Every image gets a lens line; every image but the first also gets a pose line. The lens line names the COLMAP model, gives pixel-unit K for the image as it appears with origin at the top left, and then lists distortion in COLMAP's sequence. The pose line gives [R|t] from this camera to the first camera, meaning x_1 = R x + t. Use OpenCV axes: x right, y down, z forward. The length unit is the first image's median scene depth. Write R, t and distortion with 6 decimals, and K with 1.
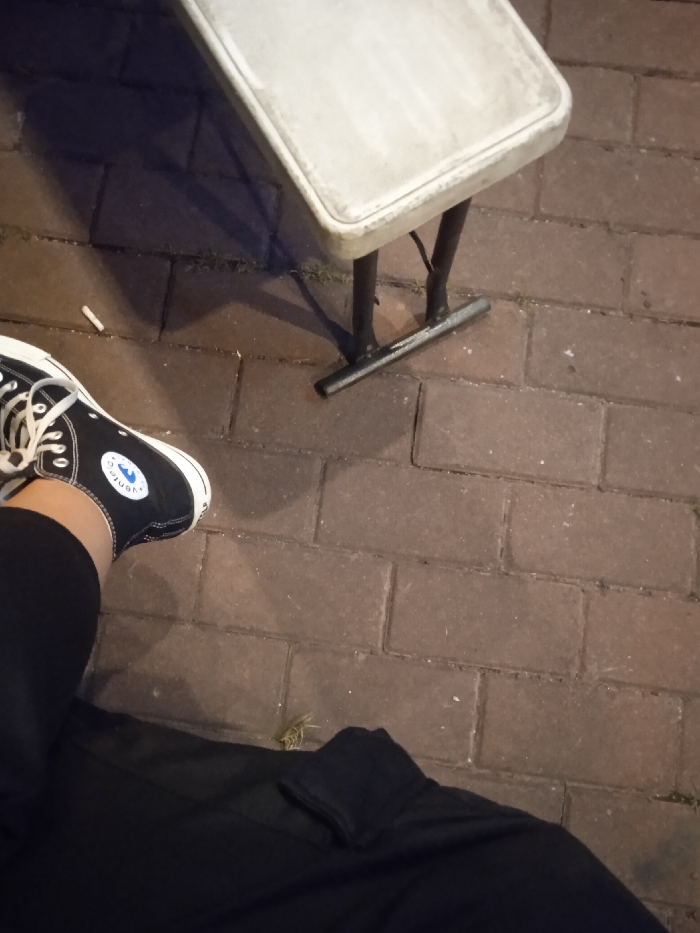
lens RADIAL K [[770.0, 0, 342.9], [0, 770.0, 467.1], [0, 0, 1]] dist [0.041030, -0.046435]
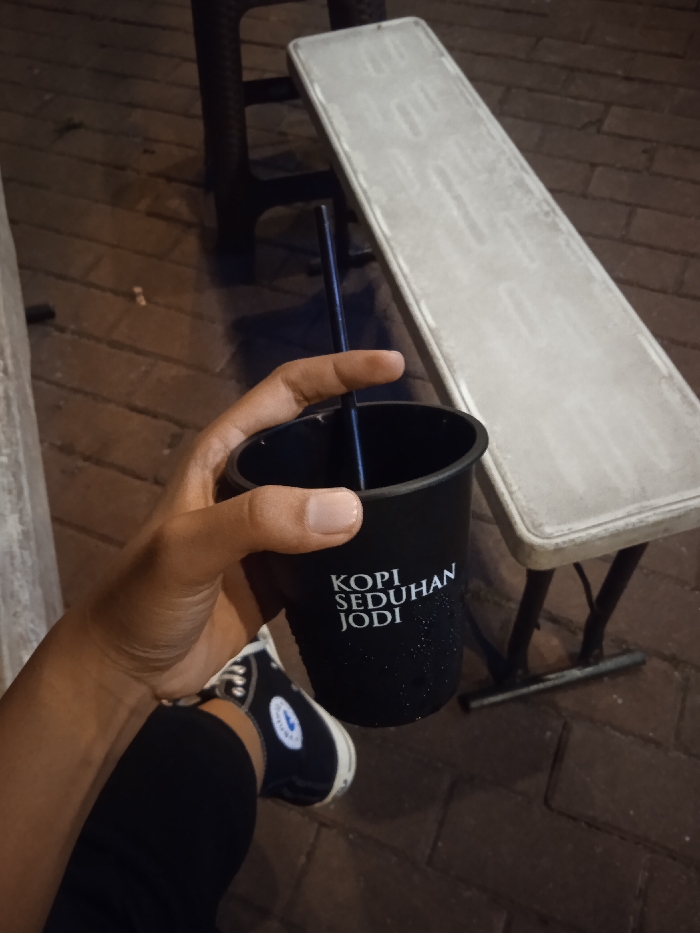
lens RADIAL K [[786.9, 0, 346.3], [0, 786.9, 464.9], [0, 0, 1]] dist [0.023976, -0.066720]
pose [[0.965906, 0.184469, -0.181651, -0.047569], [-0.244123, 0.882576, -0.401826, 0.076662], [0.086196, 0.432472, 0.897518, -0.070968]]
